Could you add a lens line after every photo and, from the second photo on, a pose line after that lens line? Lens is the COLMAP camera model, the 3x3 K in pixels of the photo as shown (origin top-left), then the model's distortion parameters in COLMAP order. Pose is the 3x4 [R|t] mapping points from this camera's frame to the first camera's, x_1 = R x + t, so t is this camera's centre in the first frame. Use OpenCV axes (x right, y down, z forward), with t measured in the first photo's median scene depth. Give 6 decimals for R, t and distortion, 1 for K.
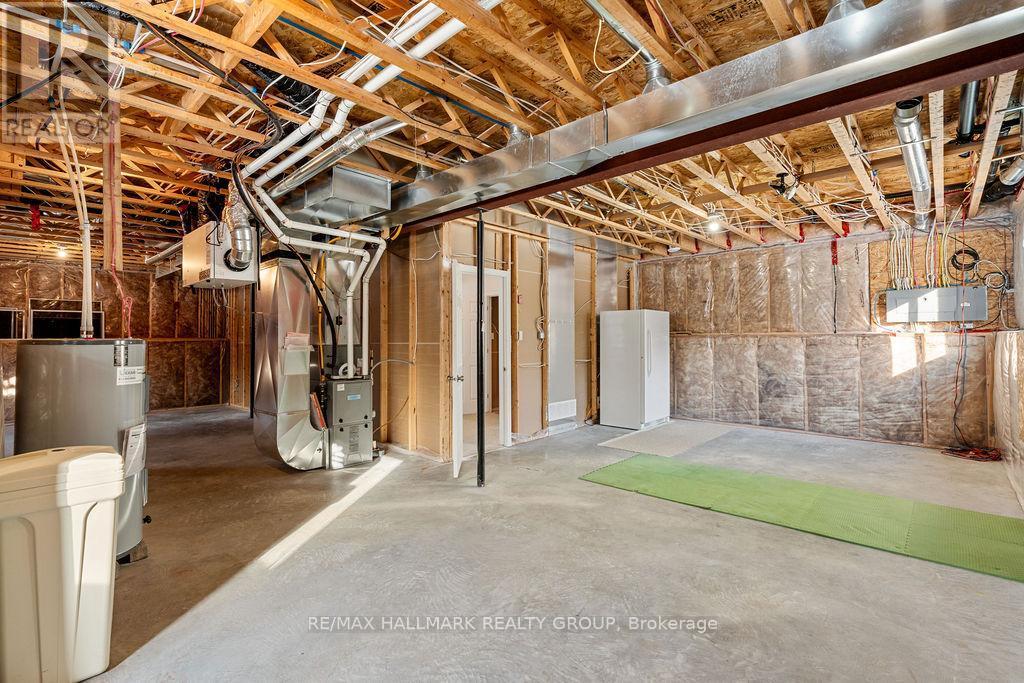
lens RADIAL K [[457.7, 0, 513.5], [0, 457.7, 338.6], [0, 0, 1]] dist [-0.002110, -0.000224]
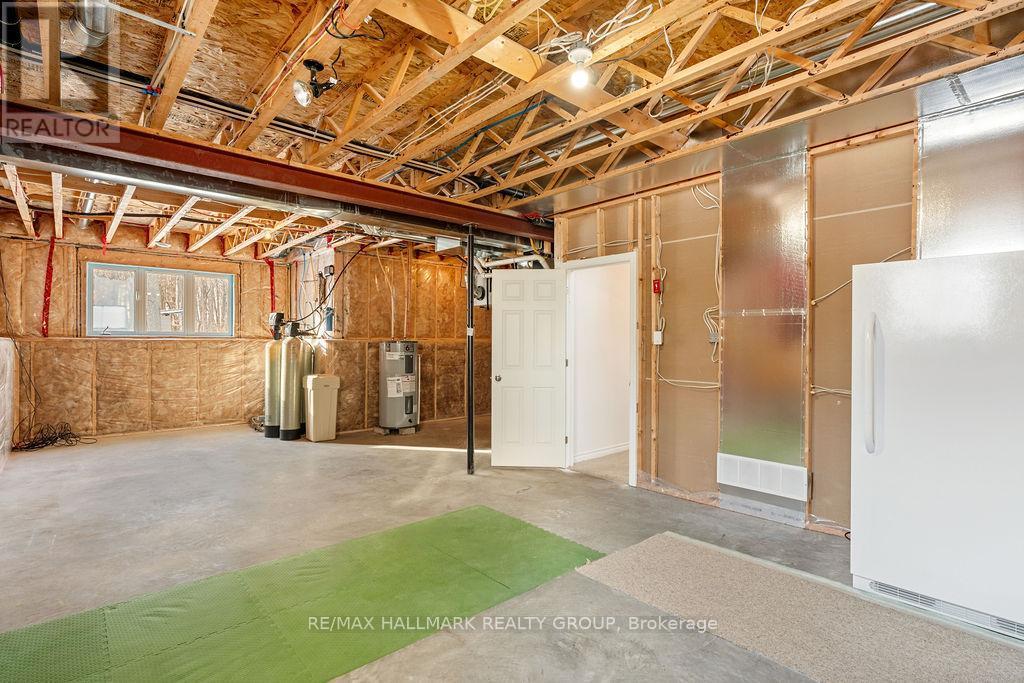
lens RADIAL K [[496.2, 0, 512.0], [0, 496.2, 341.5], [0, 0, 1]] dist [0.000584, 0.000124]
pose [[-0.099820, 0.001223, -0.995005, 1.183272], [0.001525, 0.999998, 0.001076, 0.000690], [0.995004, -0.001410, -0.099822, 1.295871]]
